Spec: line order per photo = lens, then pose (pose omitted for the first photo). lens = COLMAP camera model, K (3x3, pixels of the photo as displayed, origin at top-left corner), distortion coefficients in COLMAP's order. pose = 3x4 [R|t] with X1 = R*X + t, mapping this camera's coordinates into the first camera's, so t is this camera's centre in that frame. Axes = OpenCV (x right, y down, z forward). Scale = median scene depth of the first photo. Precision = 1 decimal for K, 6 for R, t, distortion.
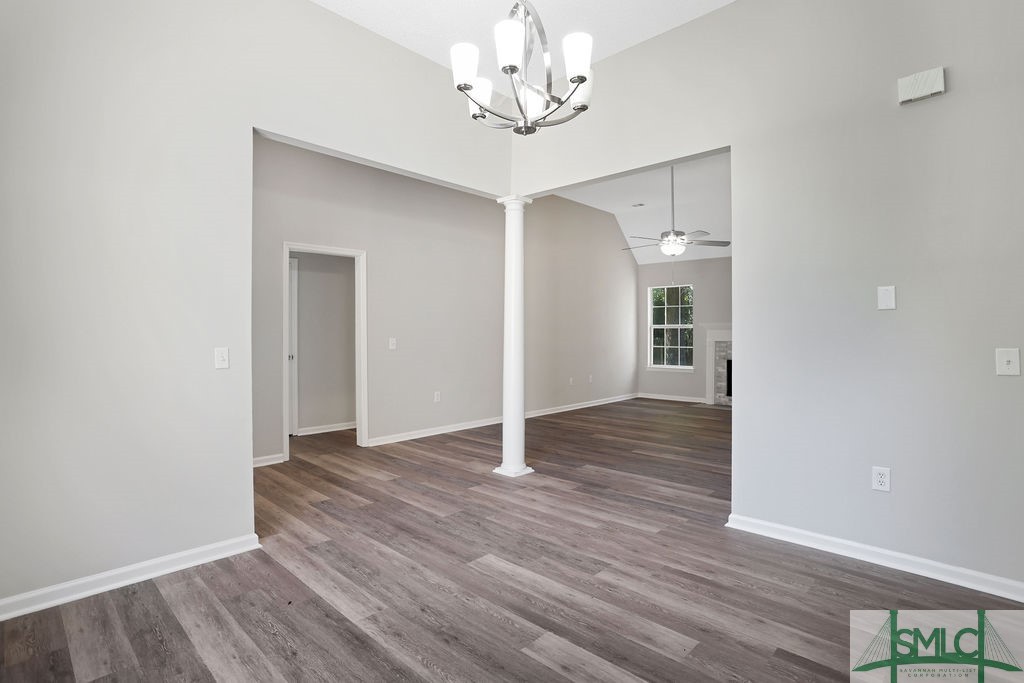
lens RADIAL K [[512.7, 0, 509.1], [0, 512.7, 336.8], [0, 0, 1]] dist [-0.061924, 0.032271]
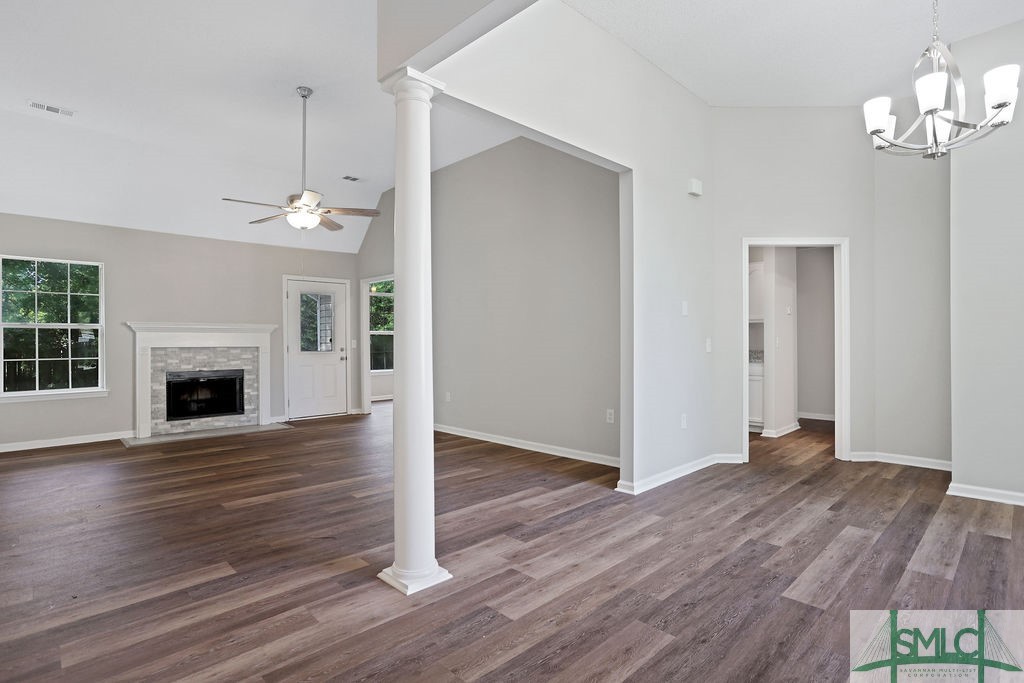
lens RADIAL K [[512.7, 0, 509.1], [0, 512.7, 336.8], [0, 0, 1]] dist [-0.061924, 0.032271]
pose [[0.039219, 0.007624, 0.999202, -0.688463], [0.014019, 0.999868, -0.008179, 0.014343], [-0.999132, 0.014328, 0.039107, 1.127104]]
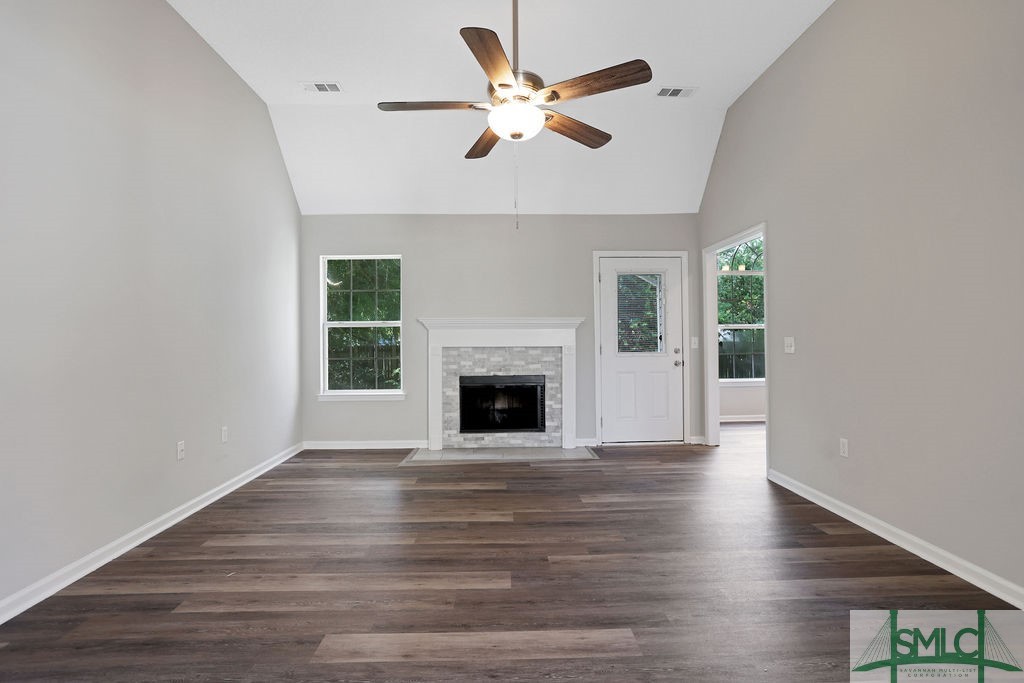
lens RADIAL K [[512.7, 0, 509.1], [0, 512.7, 336.8], [0, 0, 1]] dist [-0.061924, 0.032271]
pose [[0.702164, 0.001426, 0.712014, 0.036220], [0.014353, 0.999766, -0.016157, 0.016616], [-0.711871, 0.021564, 0.701979, 1.209722]]
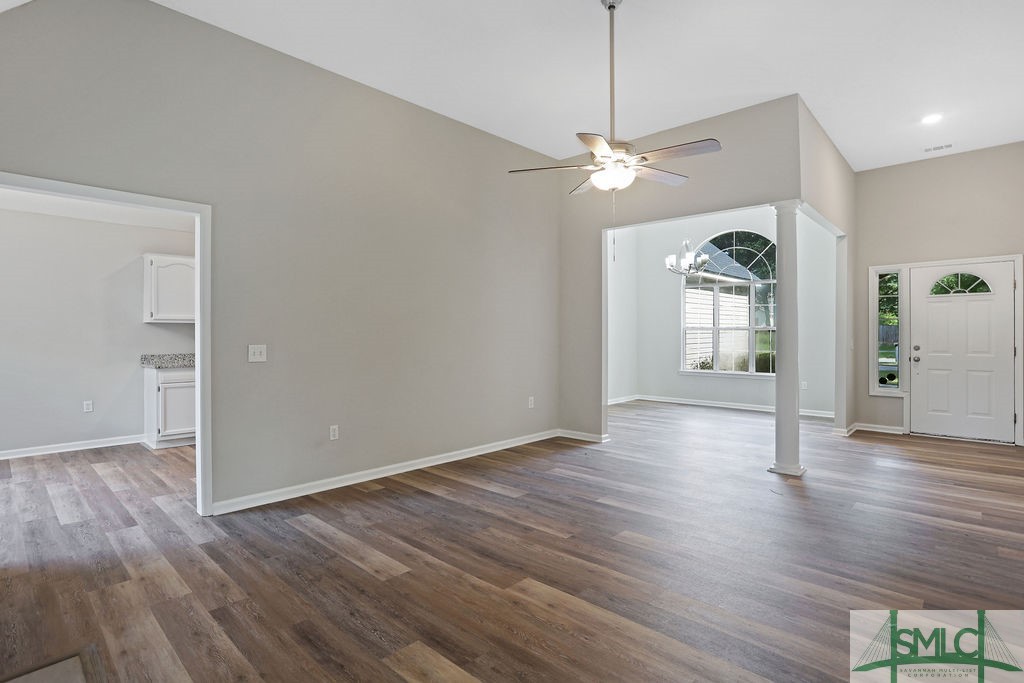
lens RADIAL K [[512.7, 0, 509.1], [0, 512.7, 336.8], [0, 0, 1]] dist [-0.061924, 0.032271]
pose [[-0.999914, 0.005067, -0.012118, 0.709016], [0.004879, 0.999868, 0.015519, -0.020329], [0.012195, 0.015458, -0.999806, 2.534814]]
